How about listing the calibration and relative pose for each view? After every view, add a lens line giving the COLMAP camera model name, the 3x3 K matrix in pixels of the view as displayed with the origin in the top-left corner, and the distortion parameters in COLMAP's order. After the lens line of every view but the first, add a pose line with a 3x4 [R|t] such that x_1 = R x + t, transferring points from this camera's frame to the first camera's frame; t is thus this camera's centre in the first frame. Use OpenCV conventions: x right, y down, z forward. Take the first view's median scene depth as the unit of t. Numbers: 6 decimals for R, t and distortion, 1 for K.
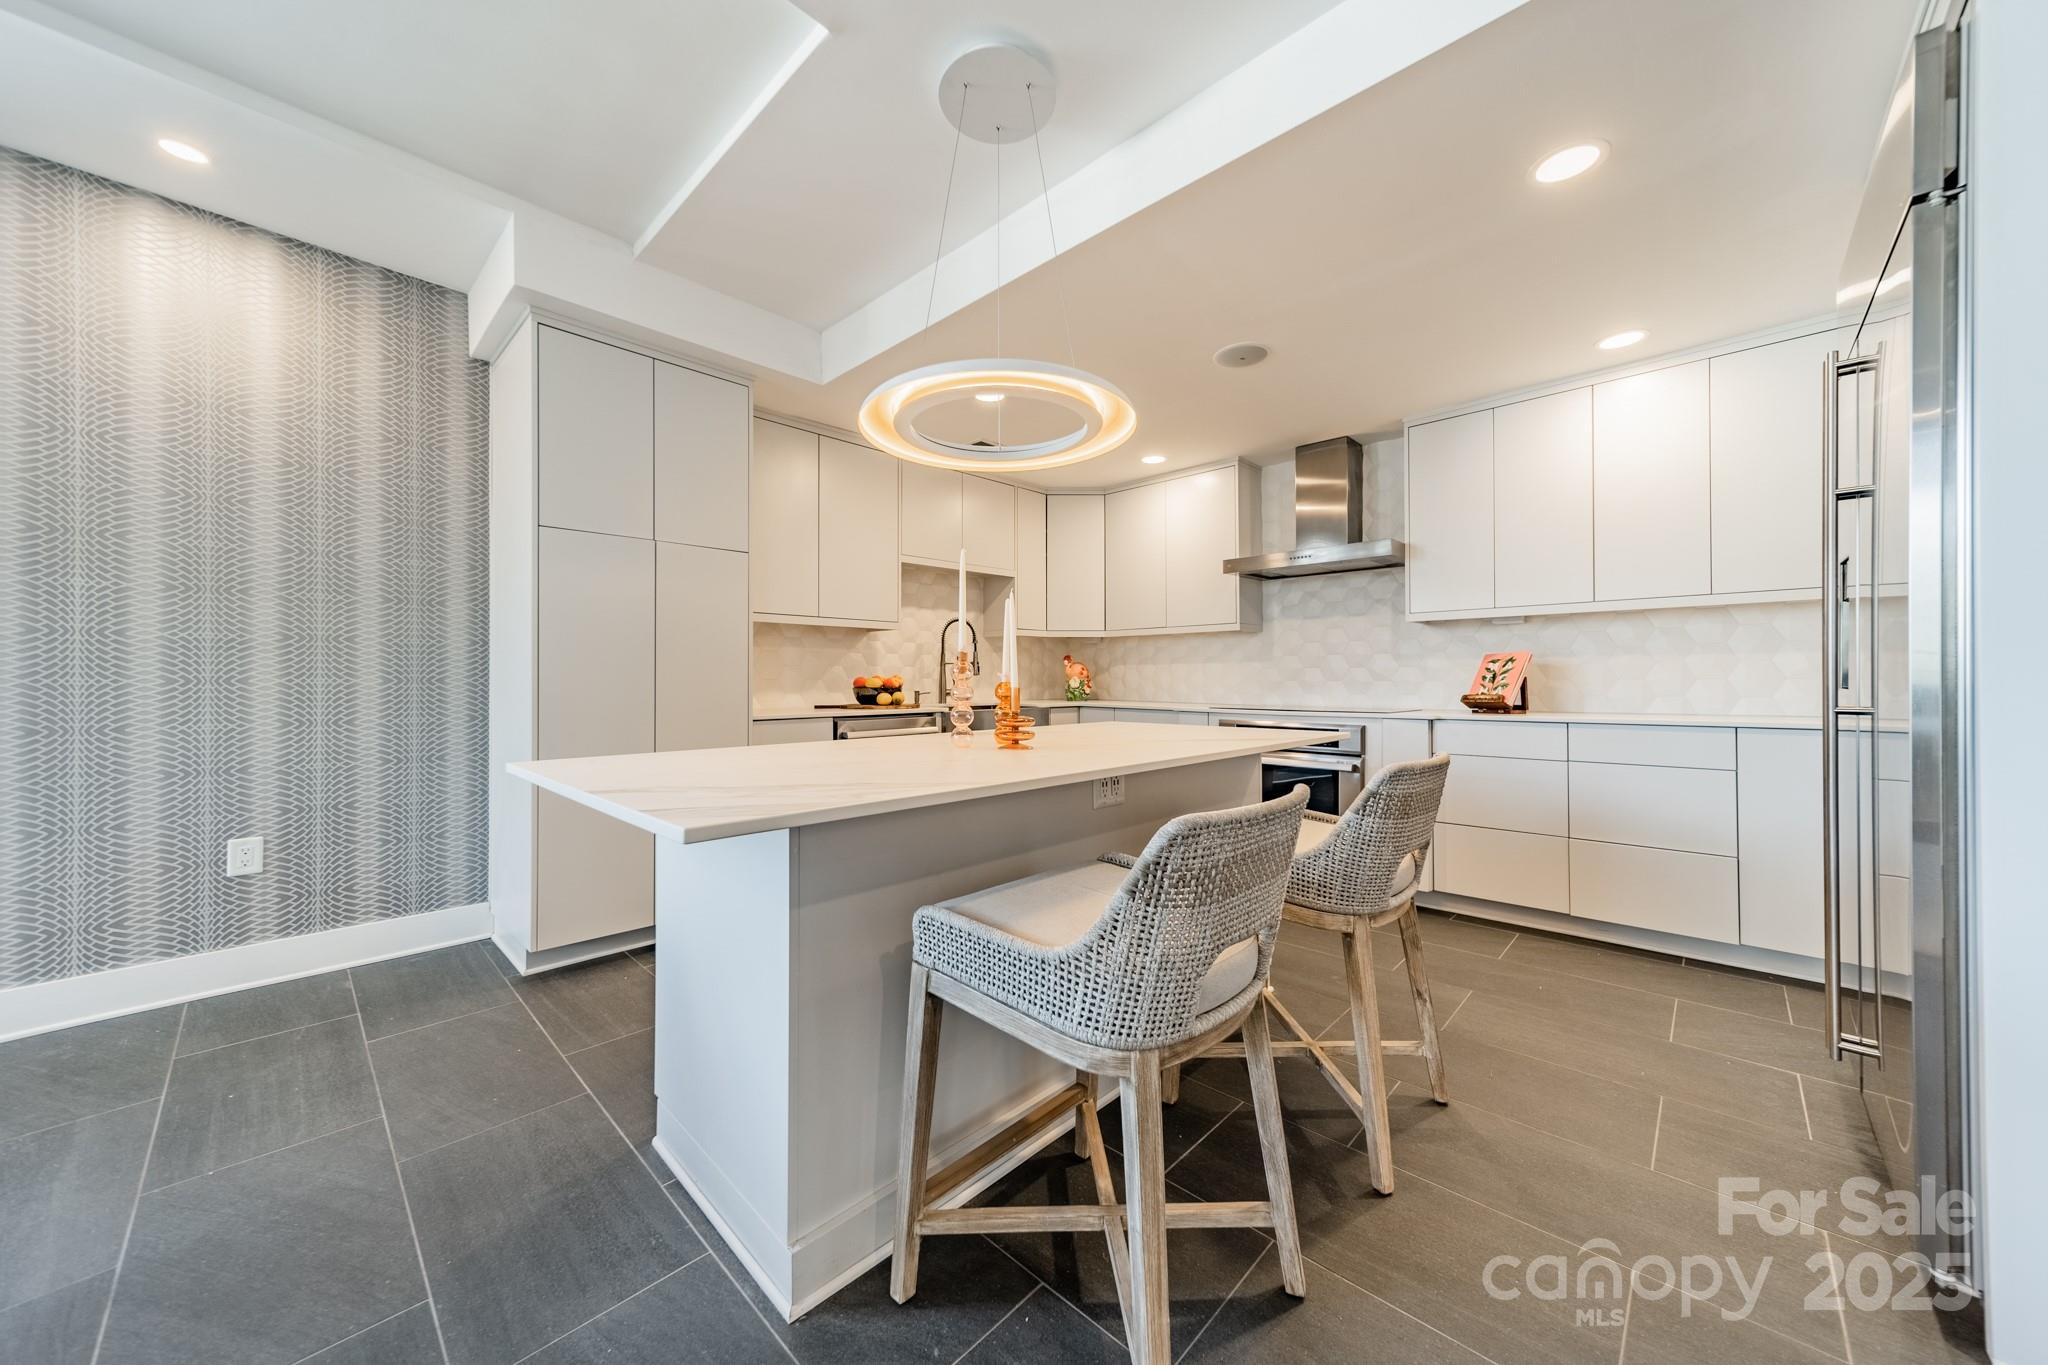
lens RADIAL K [[720.6, 0, 1029.8], [0, 720.6, 670.2], [0, 0, 1]] dist [0.008640, -0.000542]
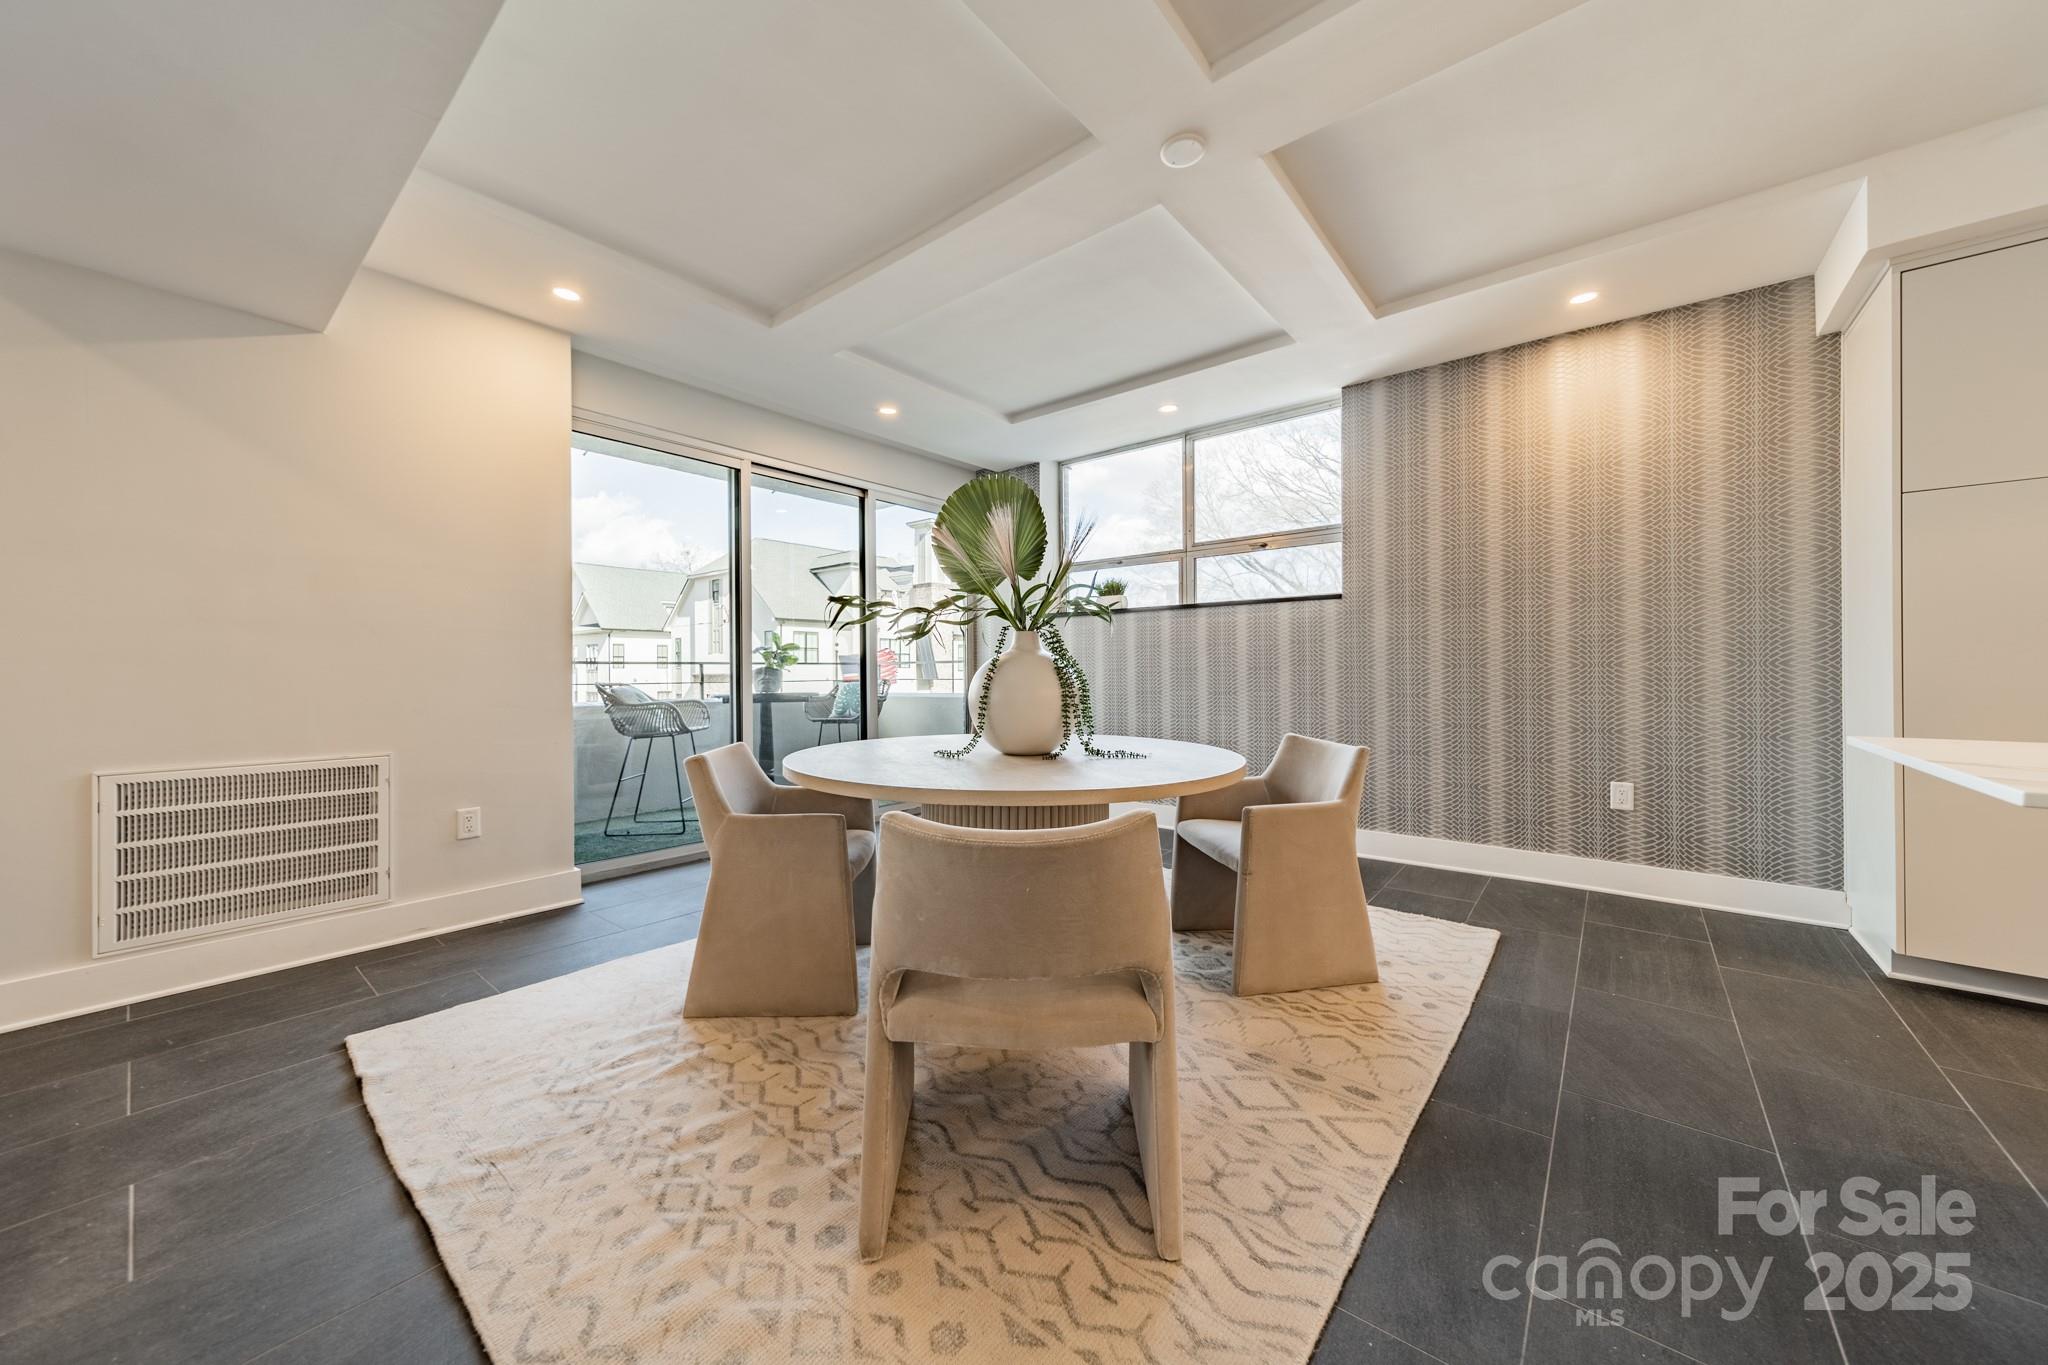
lens RADIAL K [[720.6, 0, 1028.2], [0, 720.6, 675.9], [0, 0, 1]] dist [0.008640, -0.000542]
pose [[0.076358, 0.006382, -0.997060, 0.152751], [0.018324, 0.999802, 0.007803, 0.004510], [0.996912, -0.018866, 0.076226, -0.172079]]
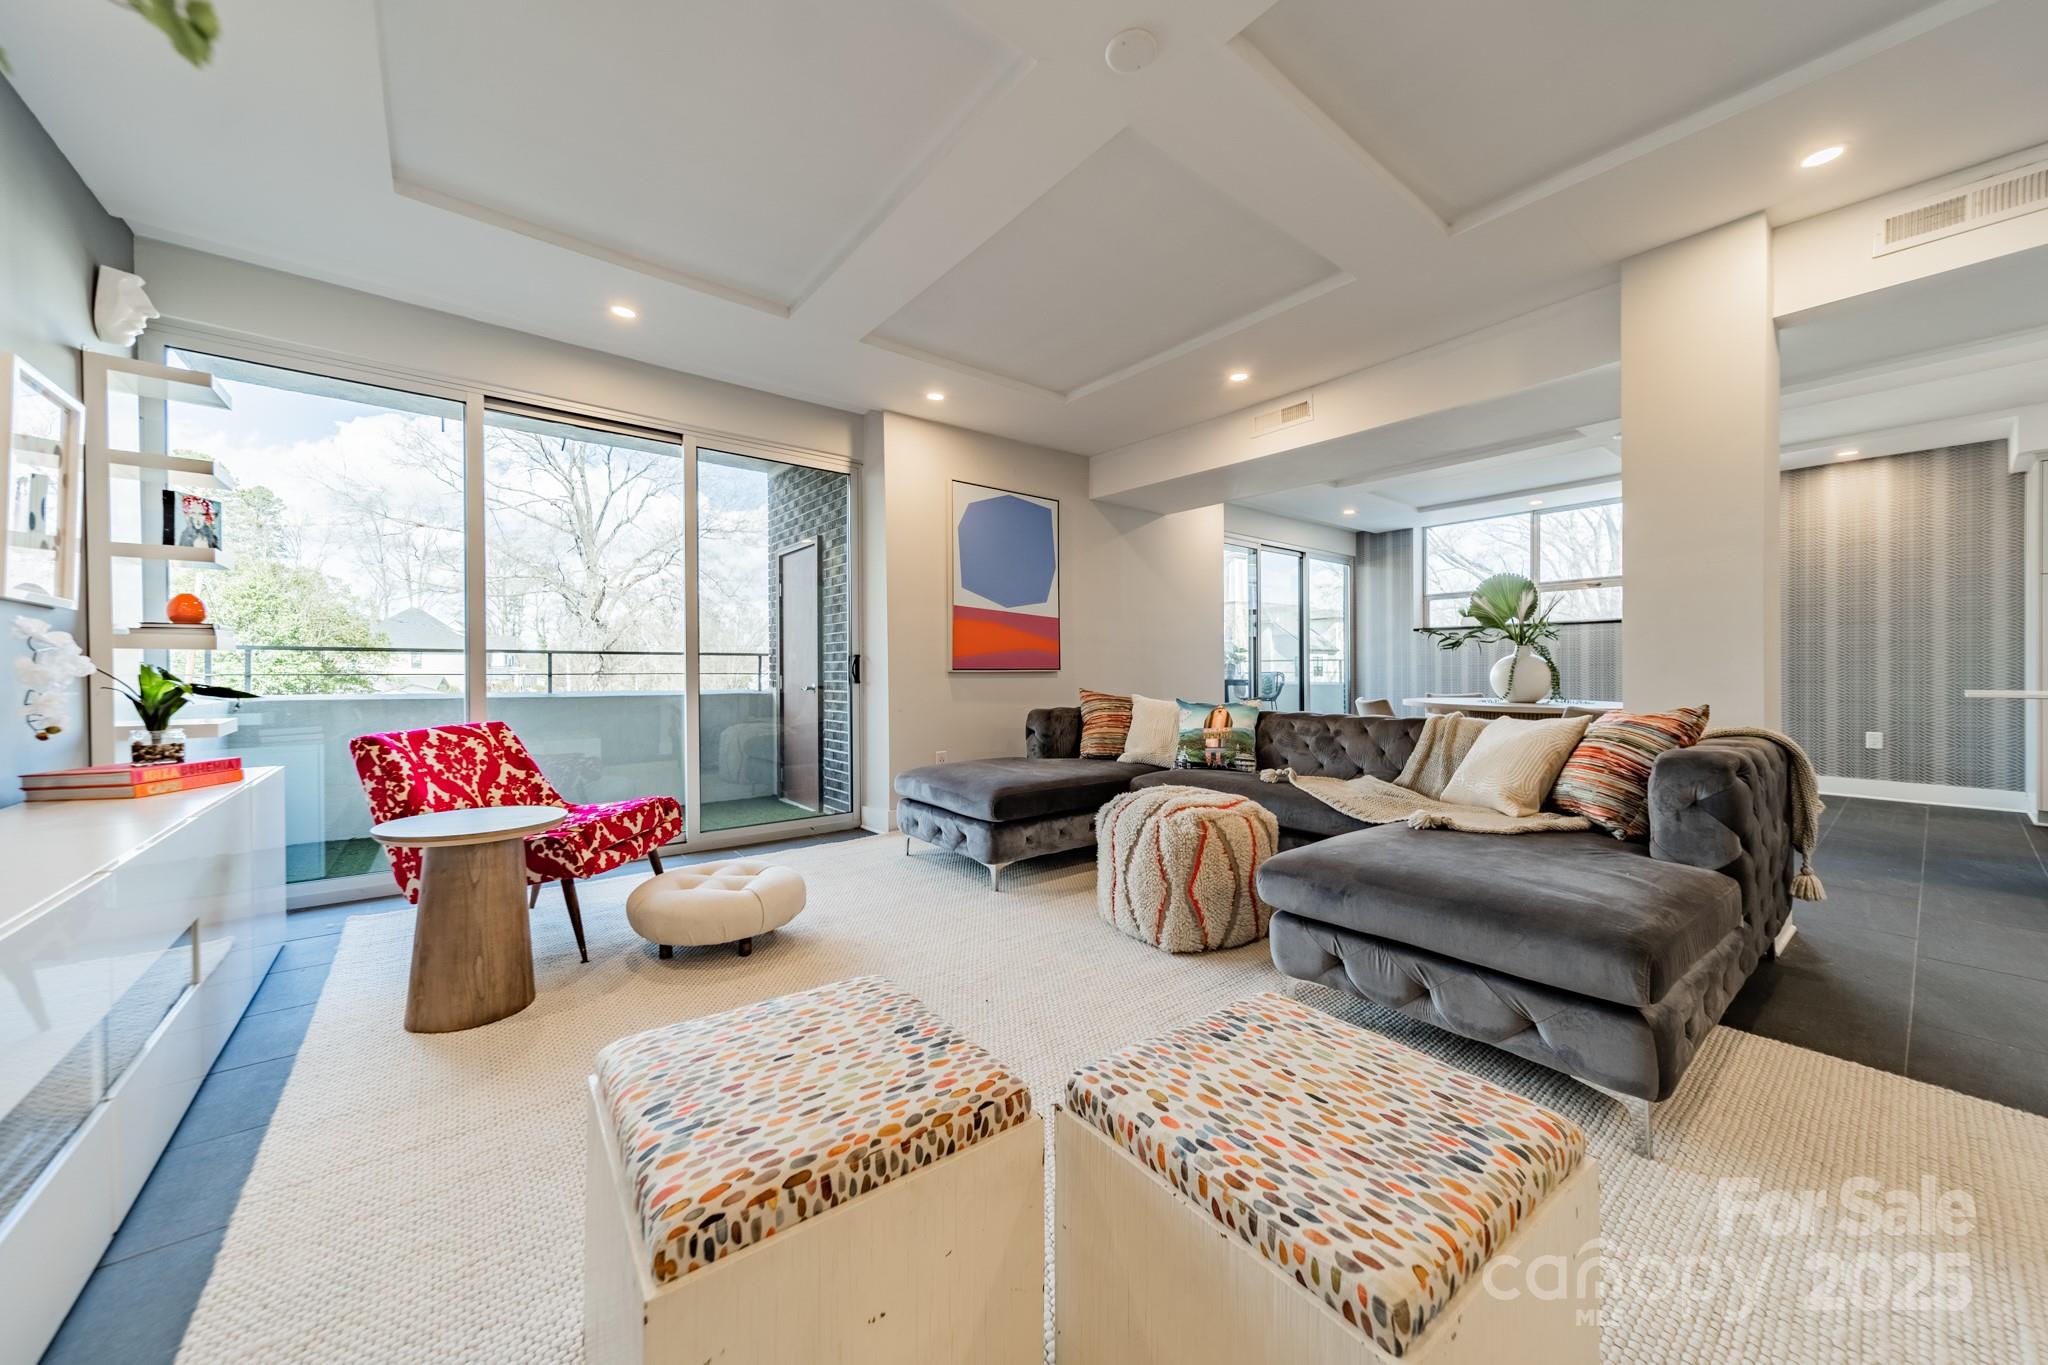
lens RADIAL K [[720.6, 0, 1025.4], [0, 720.6, 676.2], [0, 0, 1]] dist [0.008640, -0.000542]
pose [[-0.137738, 0.008072, -0.990436, 1.396986], [0.012977, 0.999896, 0.006344, 0.009574], [0.990384, -0.011979, -0.137829, -1.188967]]
